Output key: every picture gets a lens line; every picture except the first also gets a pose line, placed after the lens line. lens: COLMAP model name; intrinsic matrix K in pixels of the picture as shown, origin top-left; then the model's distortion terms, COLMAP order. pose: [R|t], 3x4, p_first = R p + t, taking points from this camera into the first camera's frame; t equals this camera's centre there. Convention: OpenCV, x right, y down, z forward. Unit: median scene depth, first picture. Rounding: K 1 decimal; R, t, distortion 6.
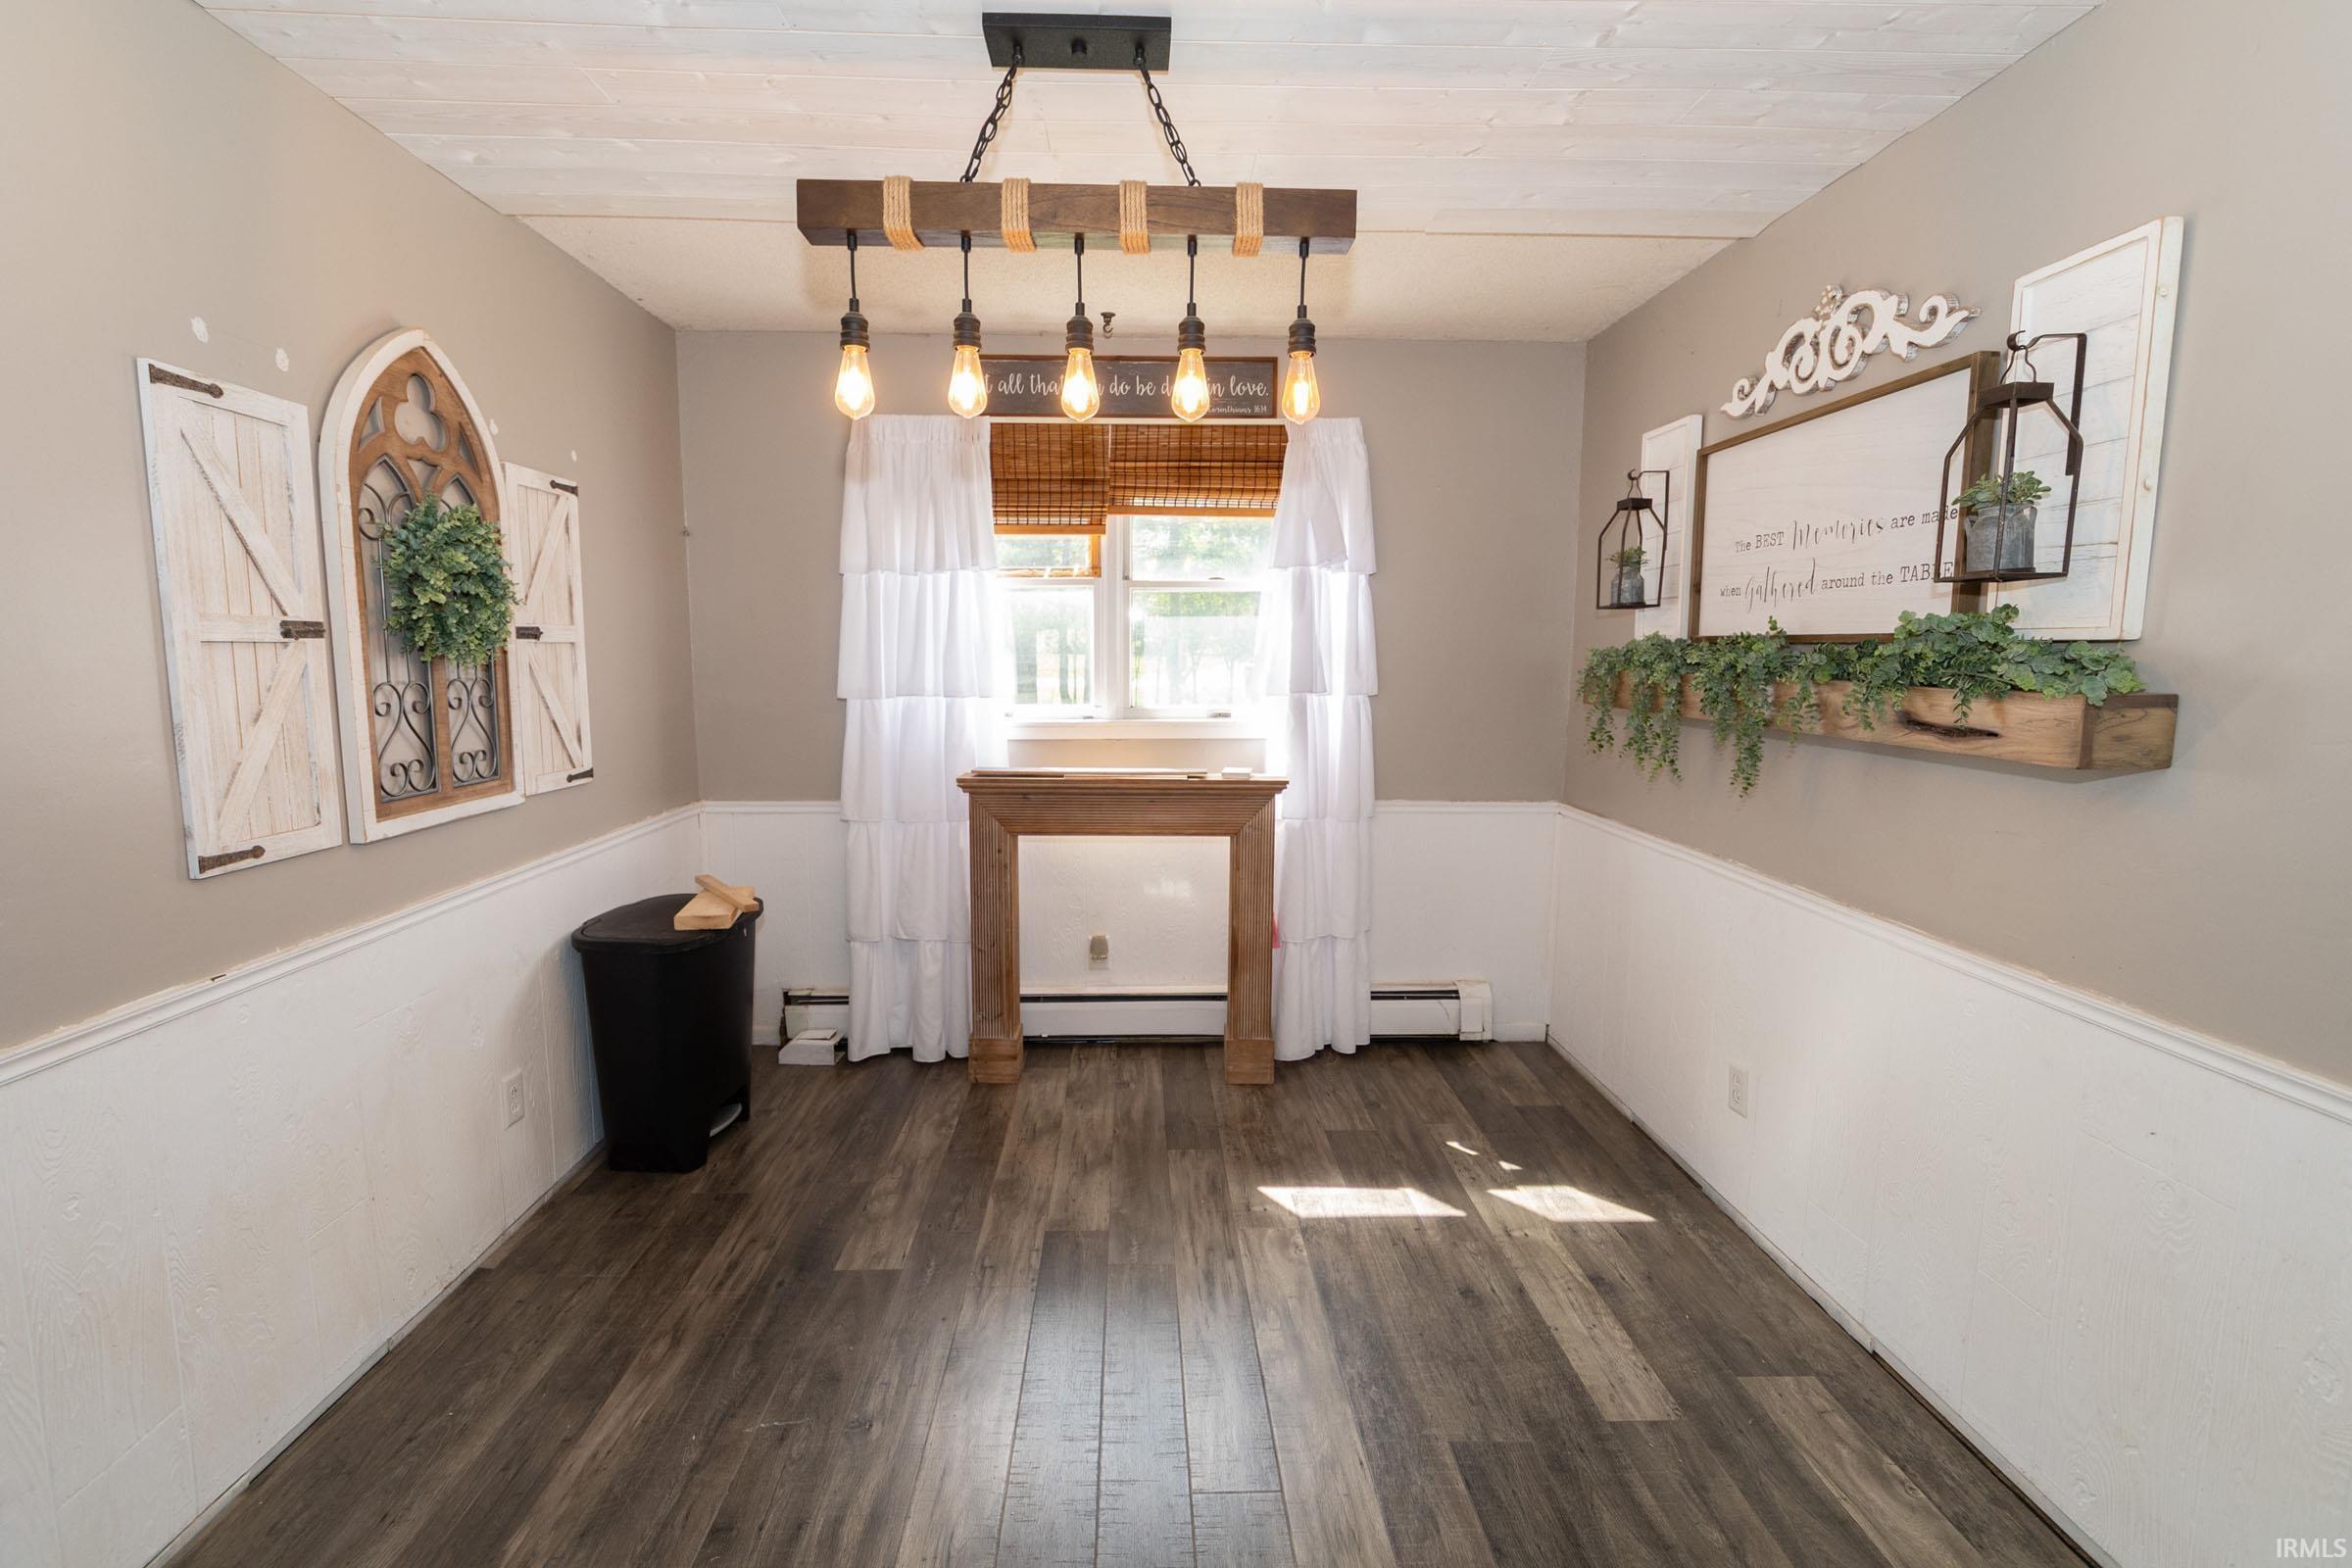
lens RADIAL K [[1034.4, 0, 1156.9], [0, 1034.4, 775.4], [0, 0, 1]] dist [0.003356, -0.001805]
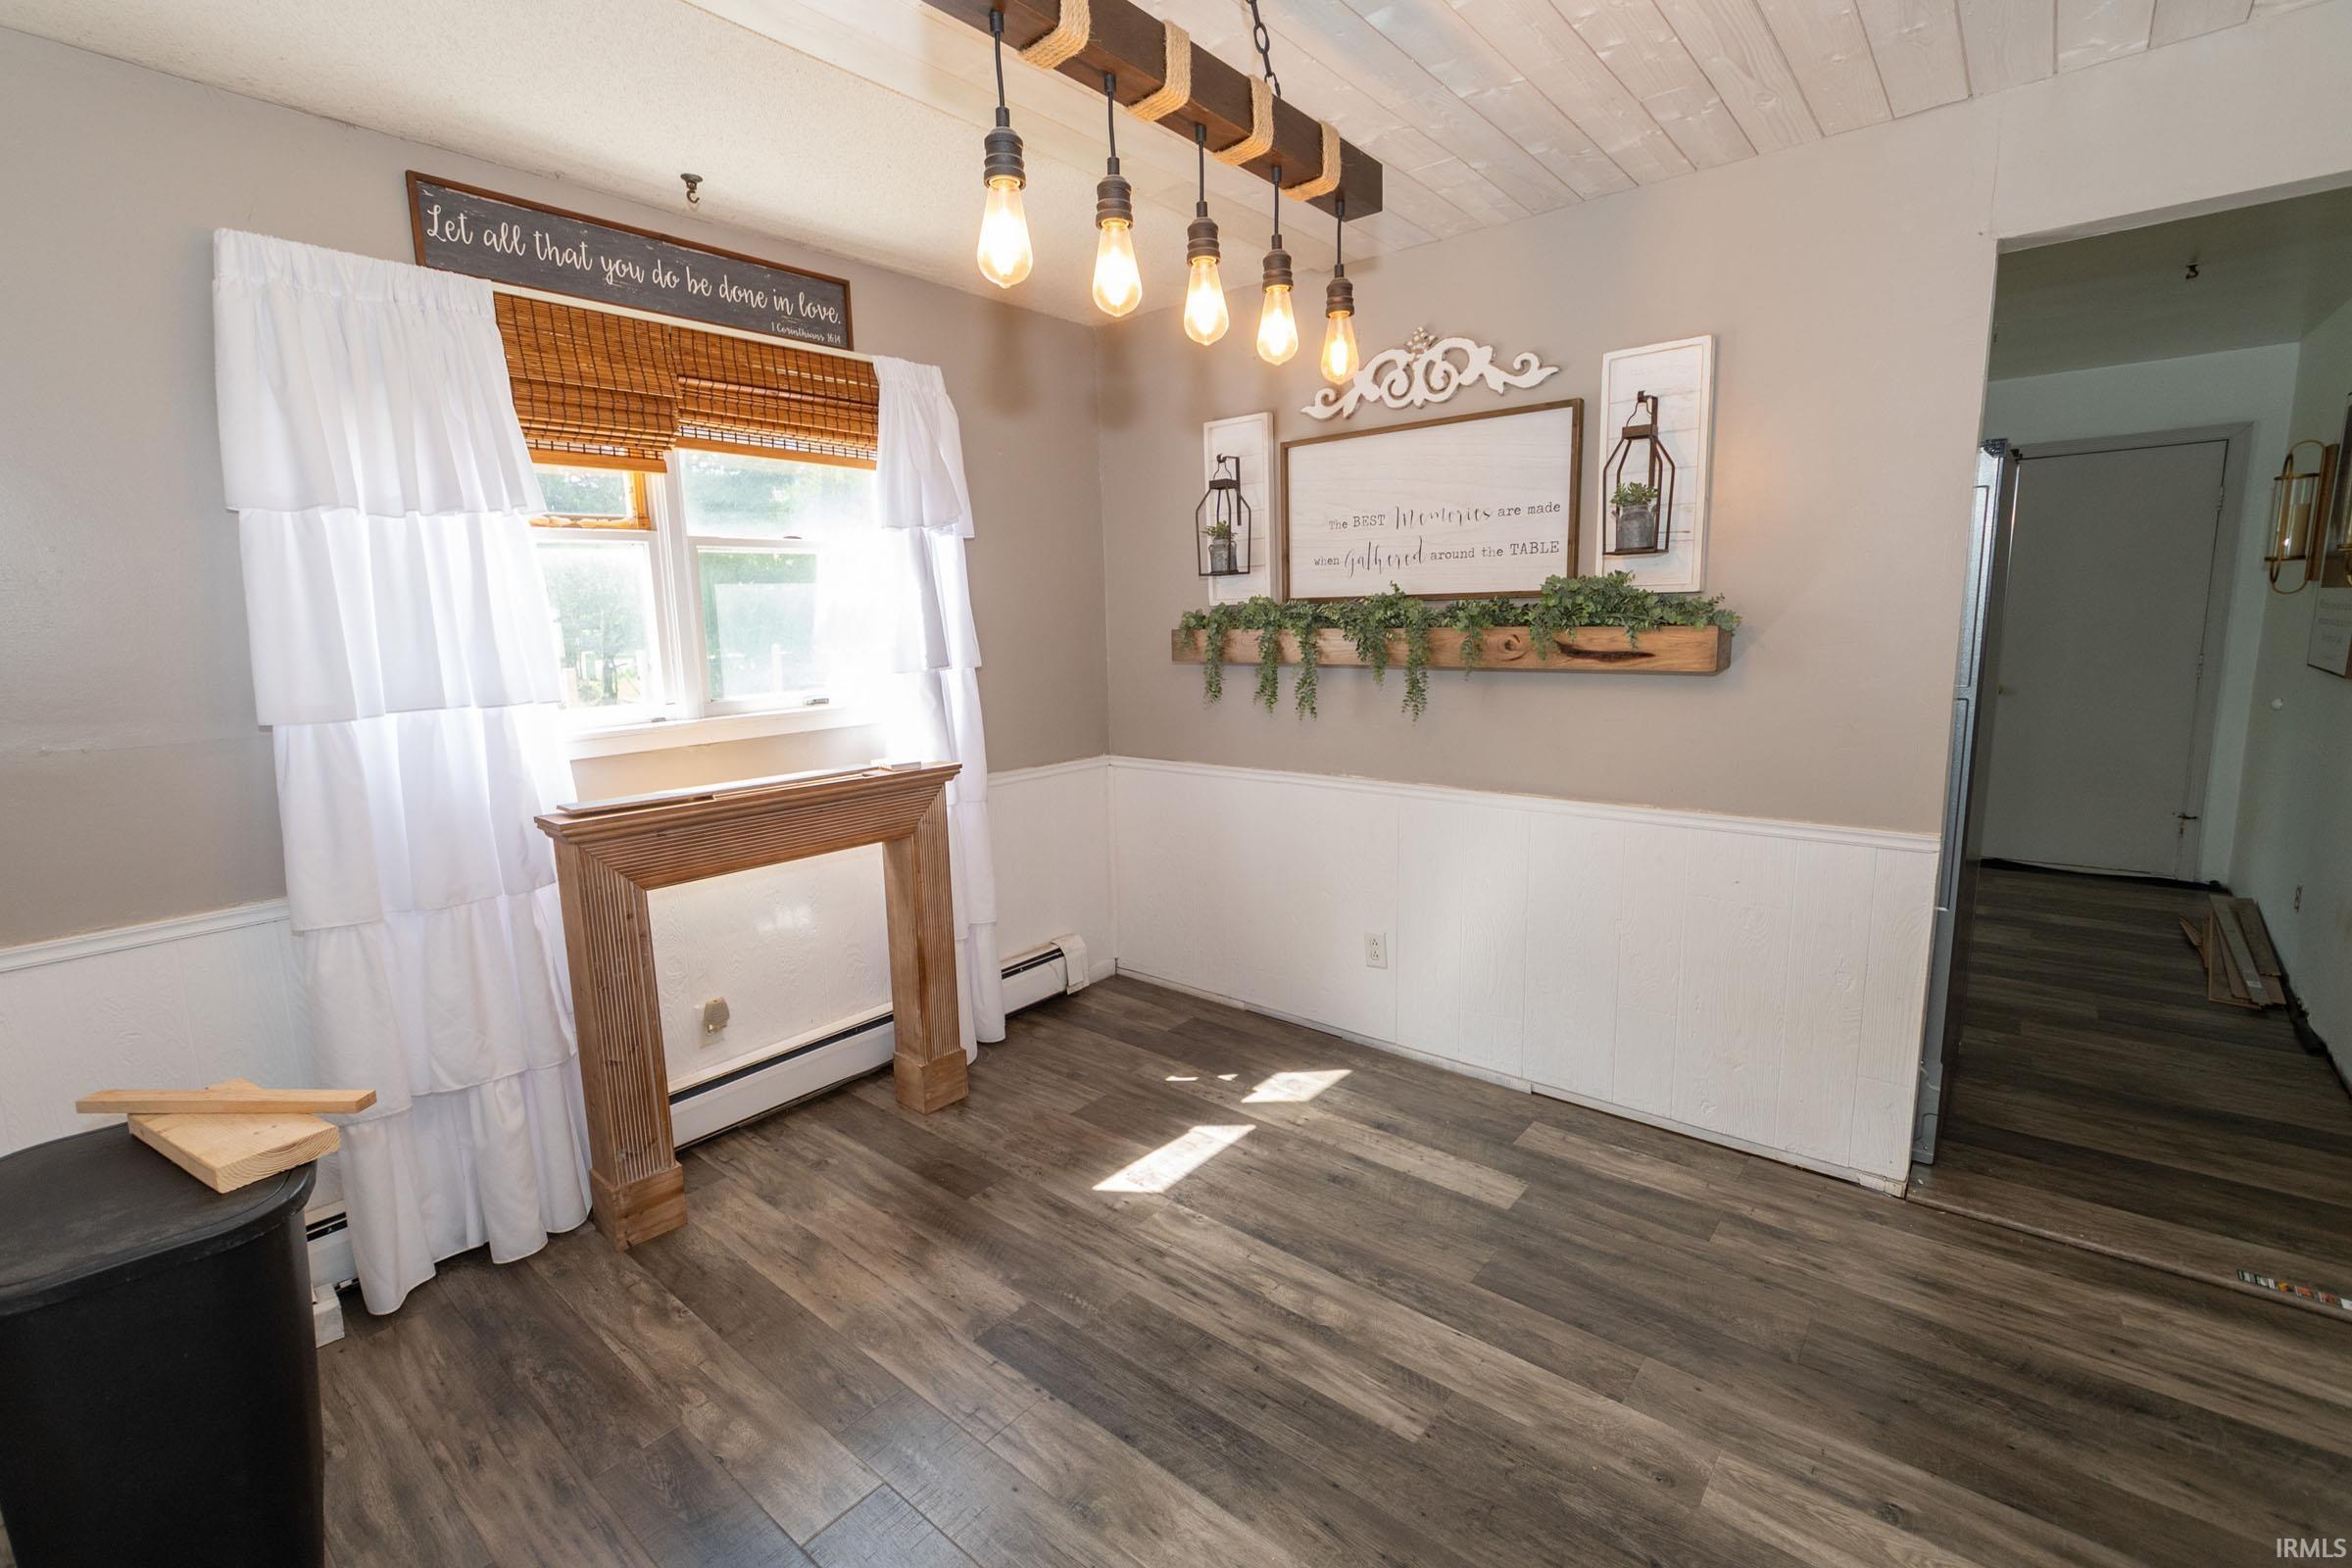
lens RADIAL K [[1034.4, 0, 1144.9], [0, 1034.4, 780.5], [0, 0, 1]] dist [0.003356, -0.001805]
pose [[0.668377, -0.140602, 0.730413, -0.416448], [0.119008, 0.989536, 0.081582, -0.034606], [-0.734240, 0.032398, 0.678116, 0.254411]]
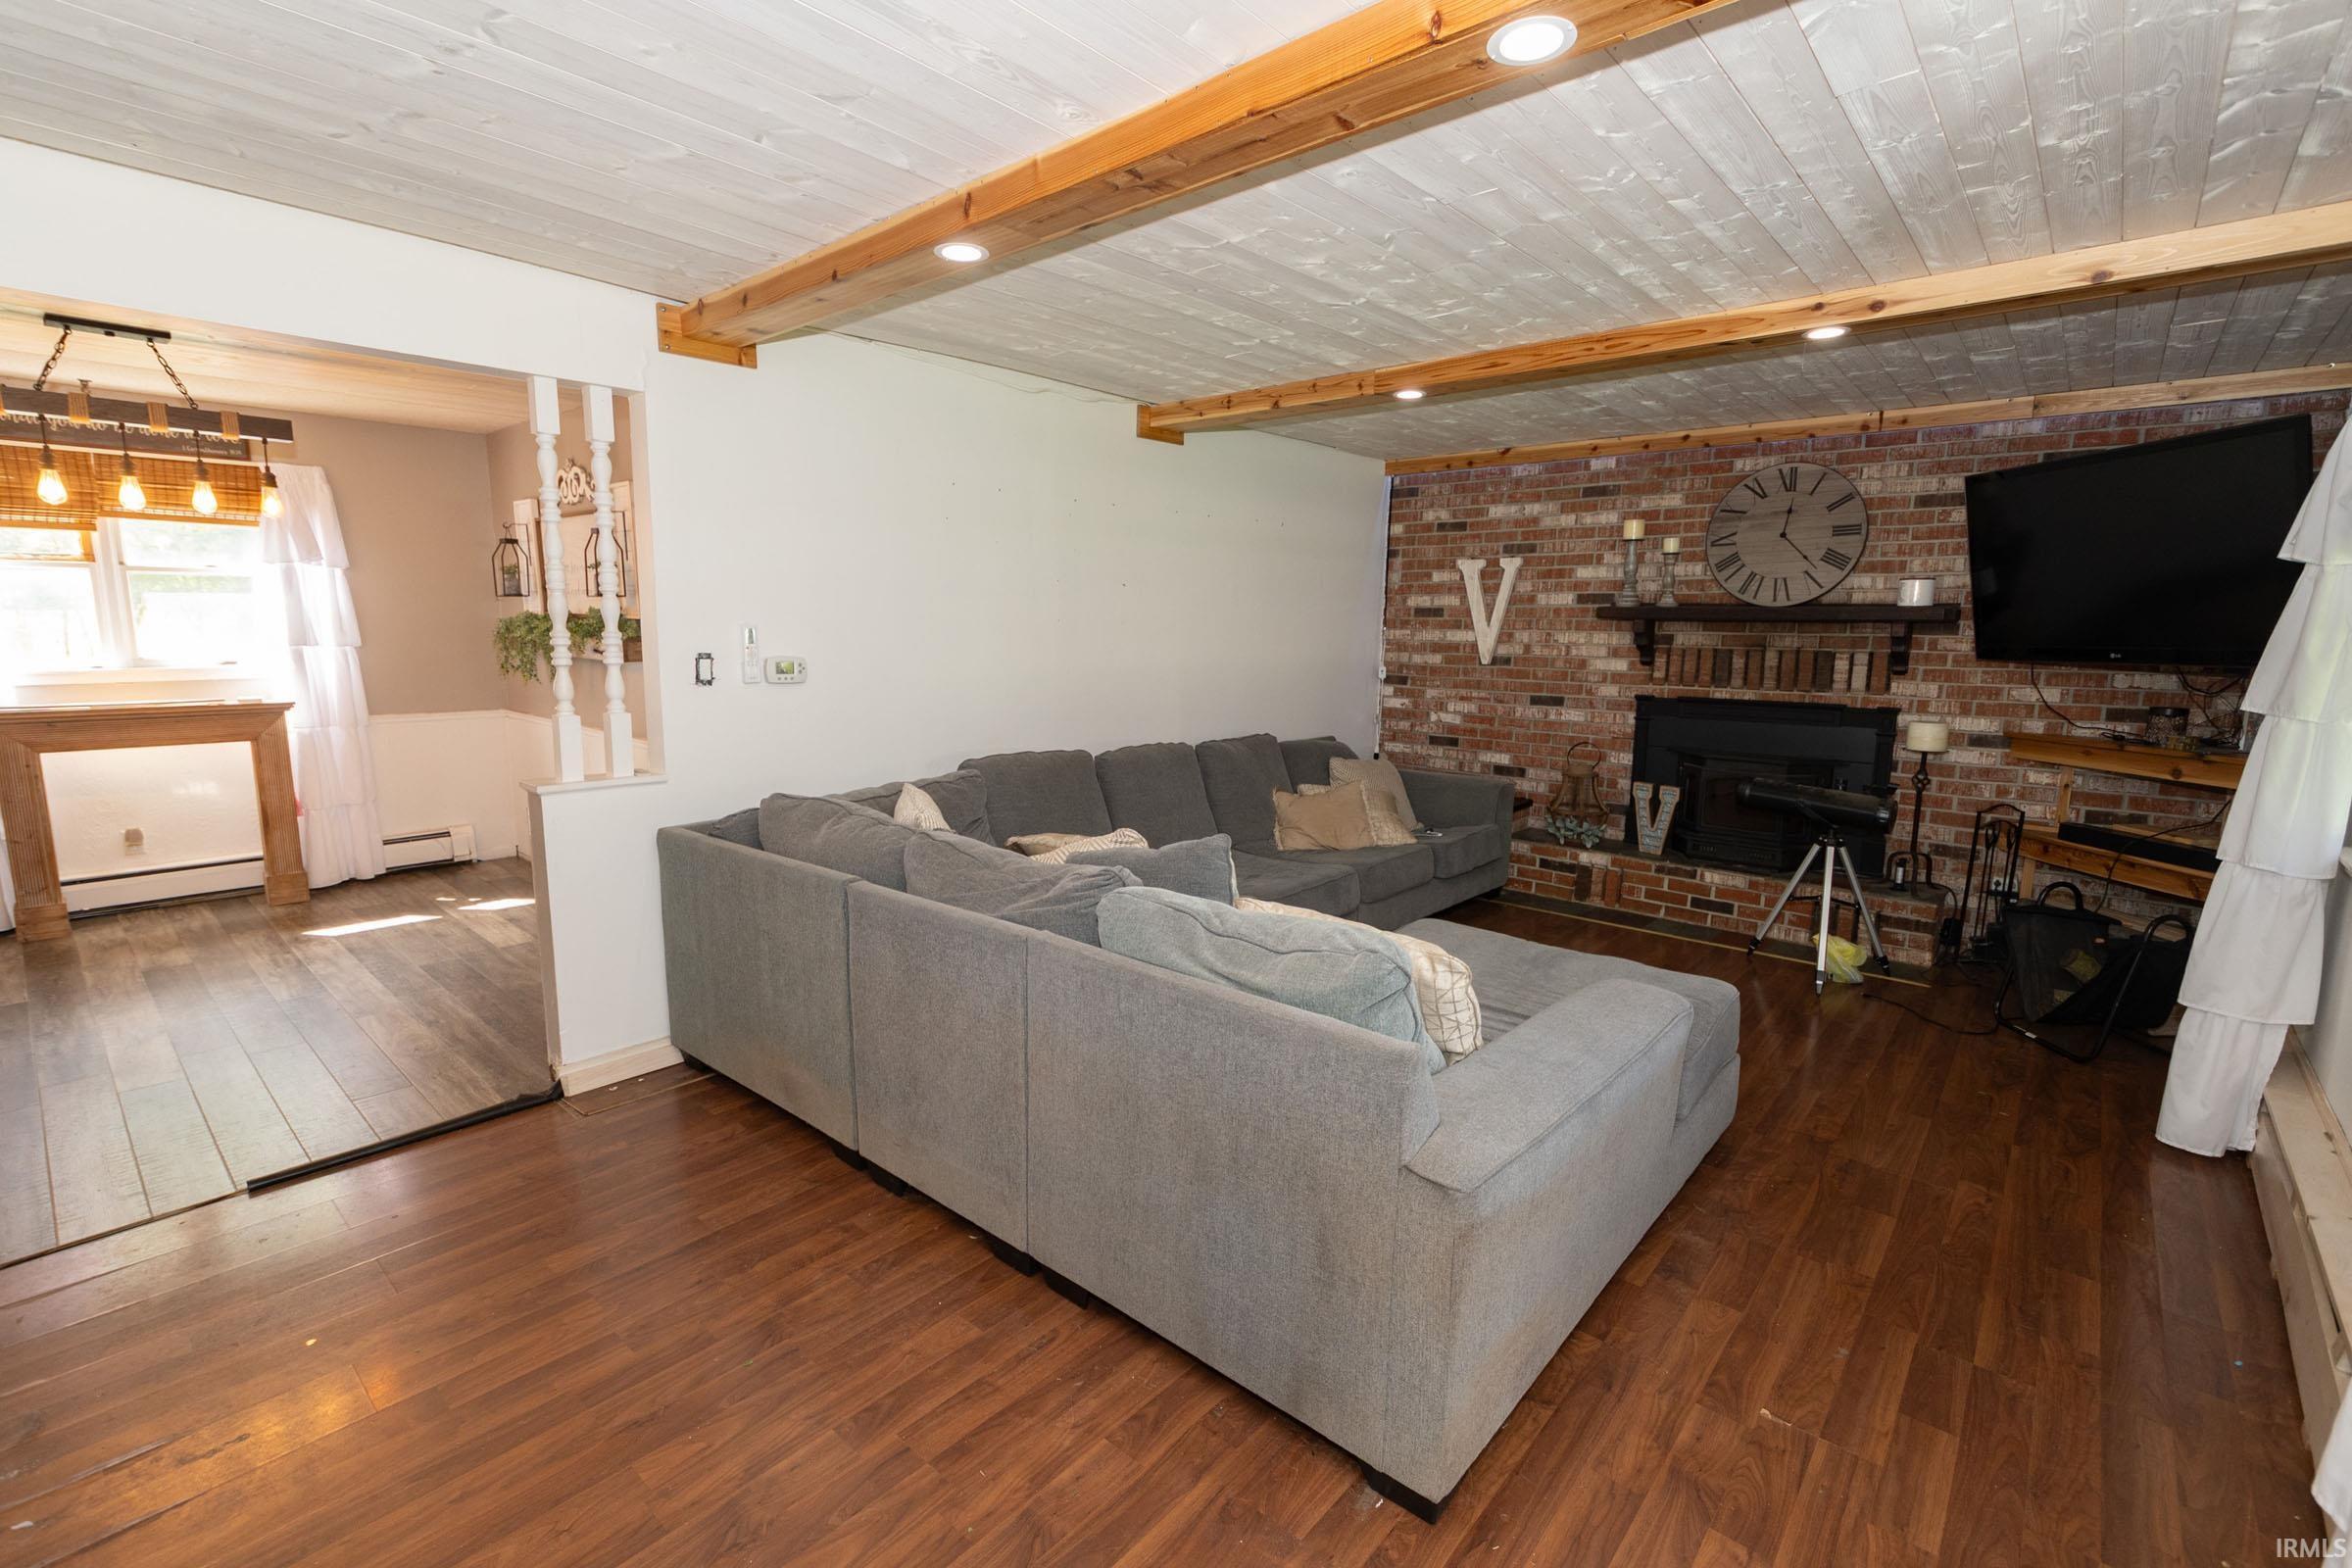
lens RADIAL K [[1034.4, 0, 1160.4], [0, 1034.4, 784.7], [0, 0, 1]] dist [0.003356, -0.001805]
pose [[0.686265, -0.108754, 0.719176, -0.110930], [0.078700, 0.994056, 0.075223, 0.110740], [-0.723082, 0.004976, 0.690744, -0.997523]]
